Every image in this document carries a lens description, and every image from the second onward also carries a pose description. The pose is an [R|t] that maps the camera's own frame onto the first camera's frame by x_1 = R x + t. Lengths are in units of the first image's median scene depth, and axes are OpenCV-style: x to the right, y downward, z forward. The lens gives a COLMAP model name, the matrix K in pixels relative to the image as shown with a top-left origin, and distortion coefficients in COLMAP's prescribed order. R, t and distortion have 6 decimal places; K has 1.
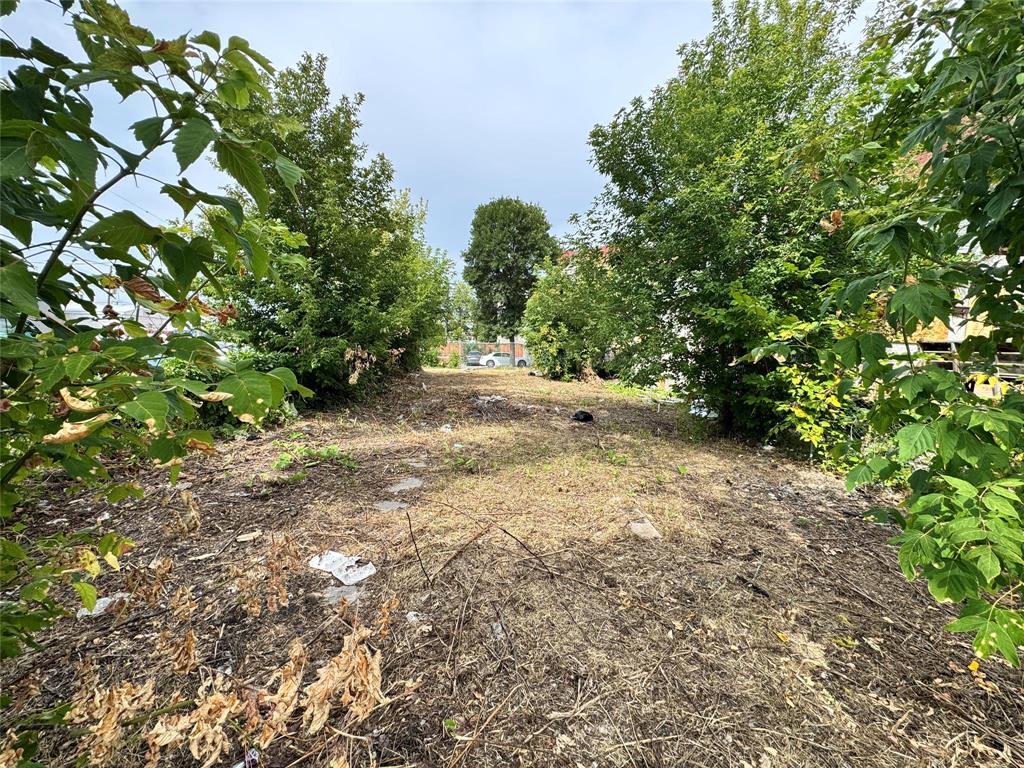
lens RADIAL K [[406.4, 0, 510.6], [0, 406.4, 382.8], [0, 0, 1]] dist [-0.001336, -0.000320]
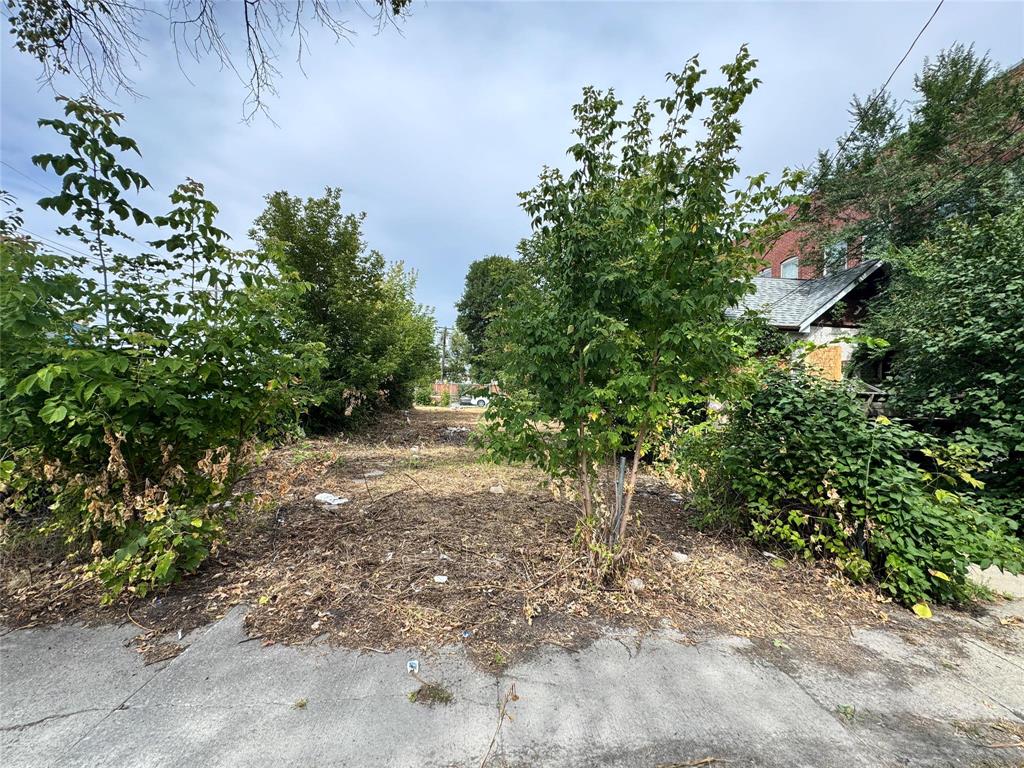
lens RADIAL K [[406.4, 0, 510.6], [0, 406.4, 382.8], [0, 0, 1]] dist [-0.001336, -0.000320]
pose [[0.999899, 0.013526, -0.004296, 0.101390], [-0.013887, 0.994916, -0.099745, 0.015243], [0.002924, 0.099795, 0.995004, -0.226832]]
